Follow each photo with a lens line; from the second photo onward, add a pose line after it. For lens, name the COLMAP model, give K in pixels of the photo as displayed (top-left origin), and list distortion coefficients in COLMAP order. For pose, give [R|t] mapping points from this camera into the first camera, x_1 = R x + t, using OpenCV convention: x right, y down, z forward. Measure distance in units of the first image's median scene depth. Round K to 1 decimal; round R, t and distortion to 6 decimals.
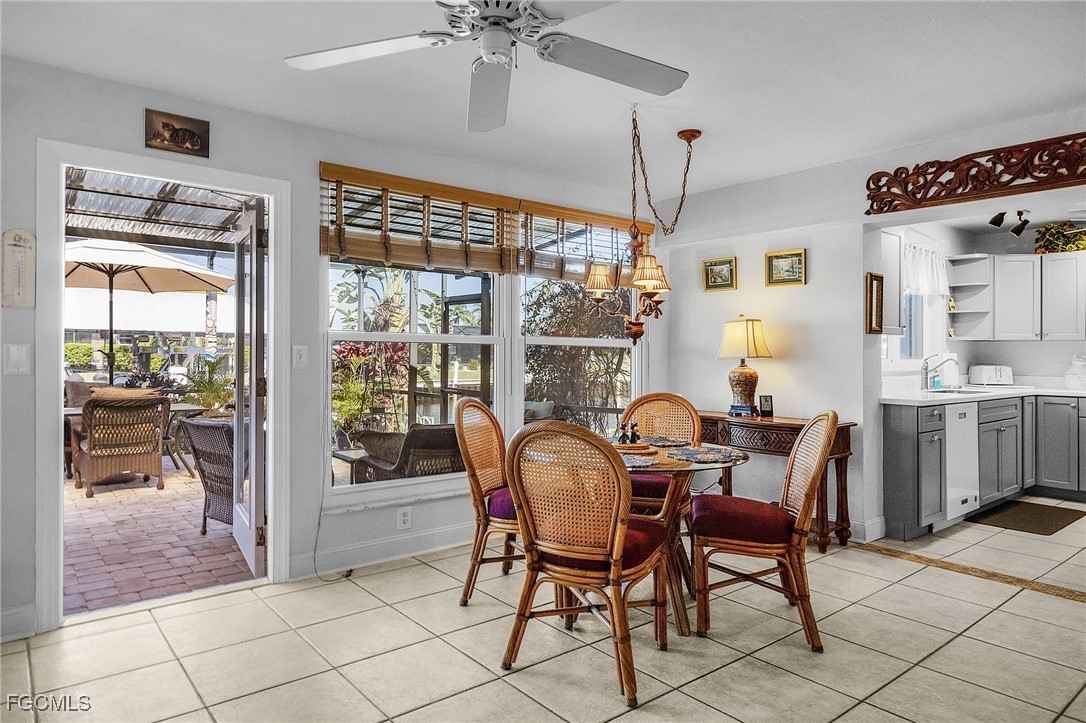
lens RADIAL K [[666.9, 0, 525.9], [0, 666.9, 344.3], [0, 0, 1]] dist [0.002341, -0.000730]
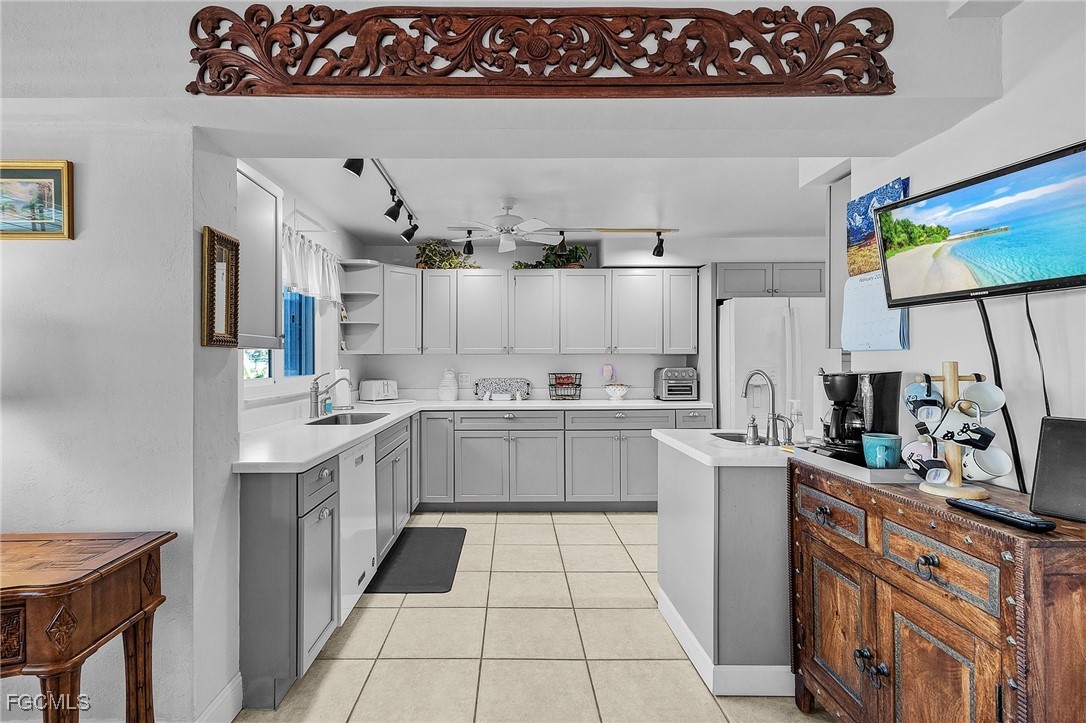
lens RADIAL K [[510.2, 0, 509.9], [0, 510.2, 354.5], [0, 0, 1]] dist [0.002136, 0.000177]
pose [[0.628584, -0.001989, 0.777739, 0.363745], [-0.001007, 0.999994, 0.003371, -0.012012], [-0.777741, -0.002903, 0.628578, 0.586073]]
